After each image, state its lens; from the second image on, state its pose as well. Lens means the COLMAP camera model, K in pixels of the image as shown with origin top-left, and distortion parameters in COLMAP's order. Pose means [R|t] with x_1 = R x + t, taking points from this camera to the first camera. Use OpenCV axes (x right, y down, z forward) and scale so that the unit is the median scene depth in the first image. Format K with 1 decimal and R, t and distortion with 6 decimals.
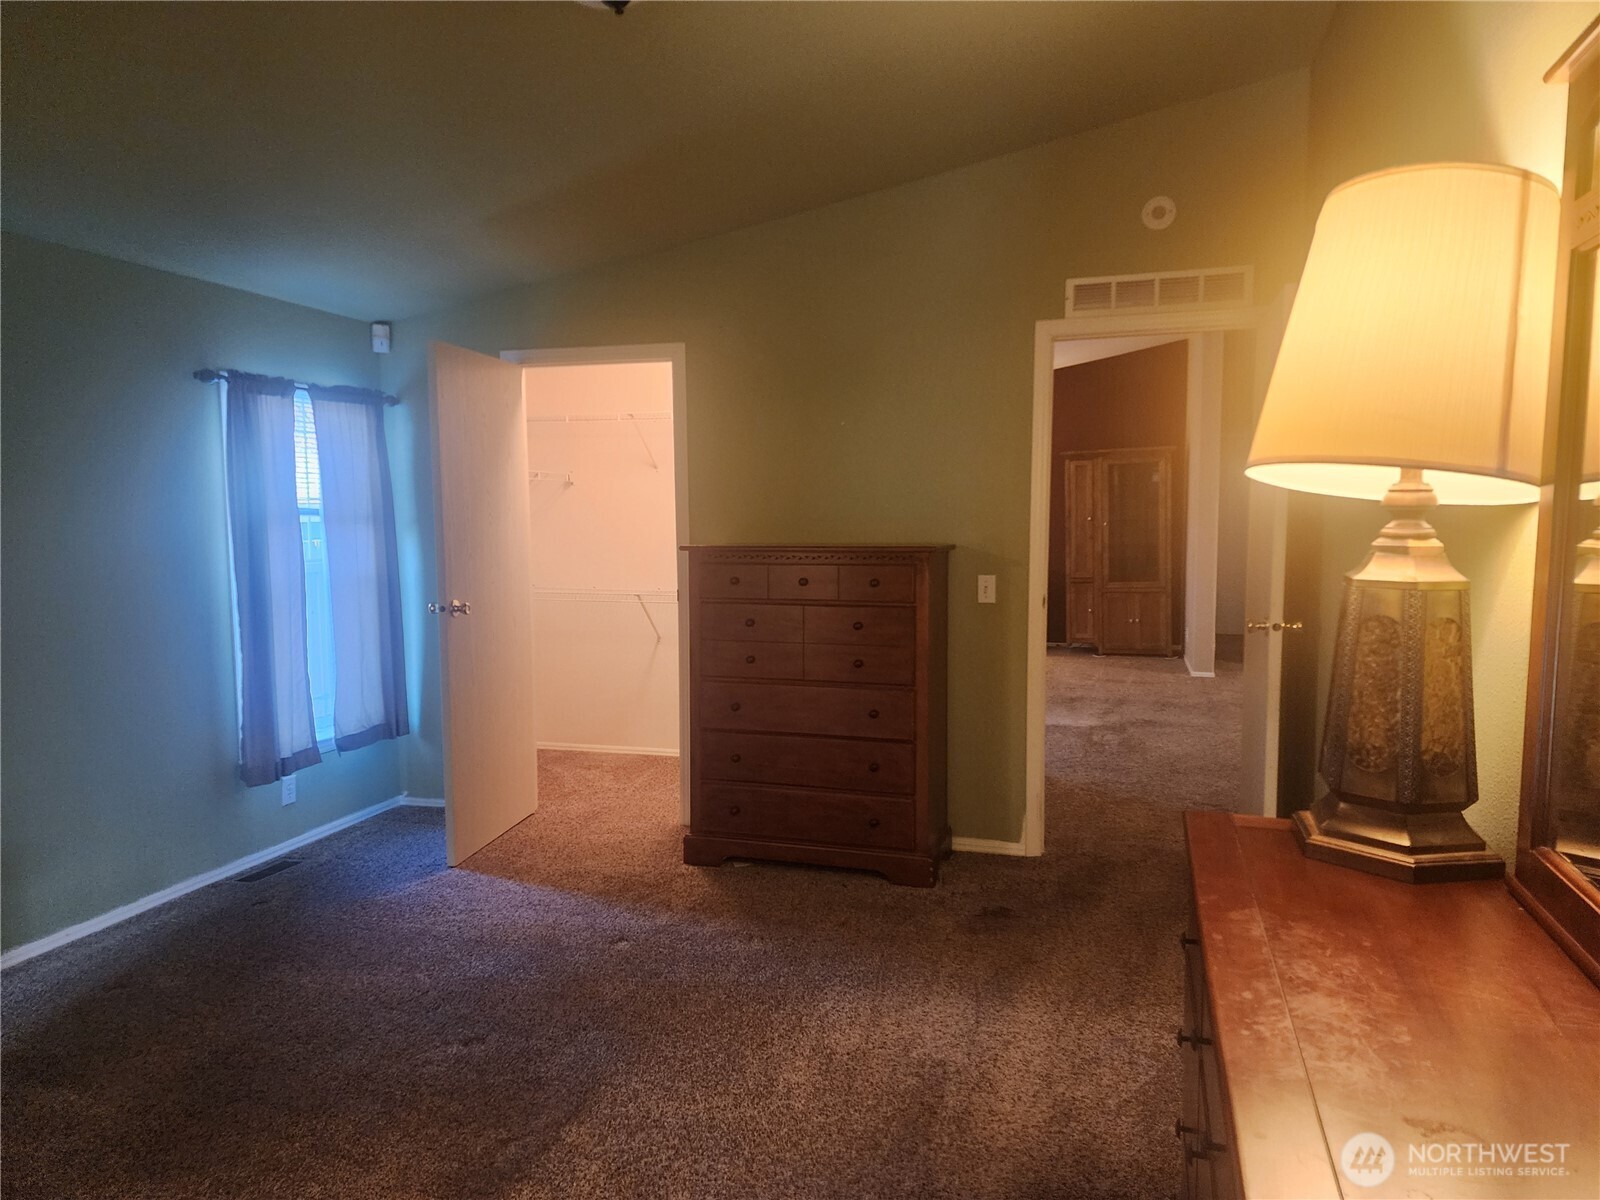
lens RADIAL K [[1057.9, 0, 778.5], [0, 1057.9, 604.8], [0, 0, 1]] dist [0.065841, -0.056412]
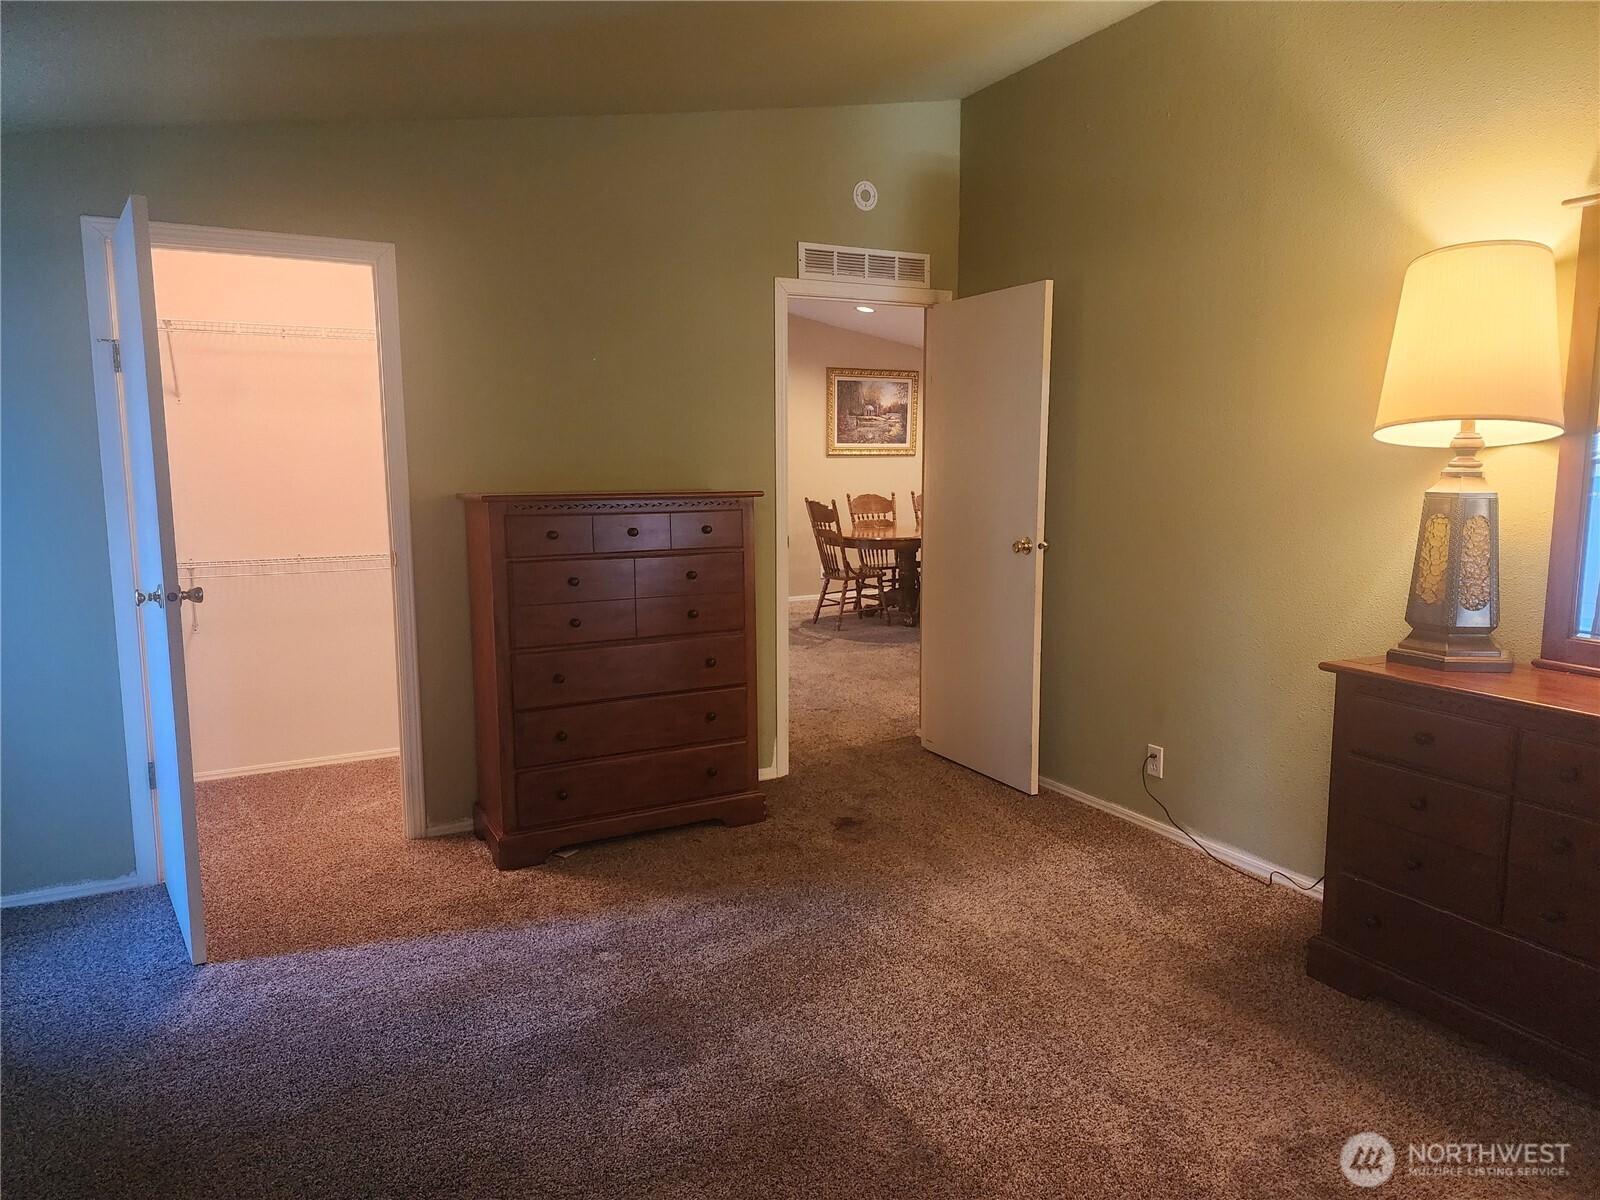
lens RADIAL K [[1094.1, 0, 761.2], [0, 1094.1, 604.1], [0, 0, 1]] dist [-0.000699, 0.179661]
pose [[0.698541, -0.093242, 0.709469, -0.580835], [0.063942, 0.995641, 0.067895, -0.016924], [-0.712708, -0.002062, 0.701458, 0.247046]]
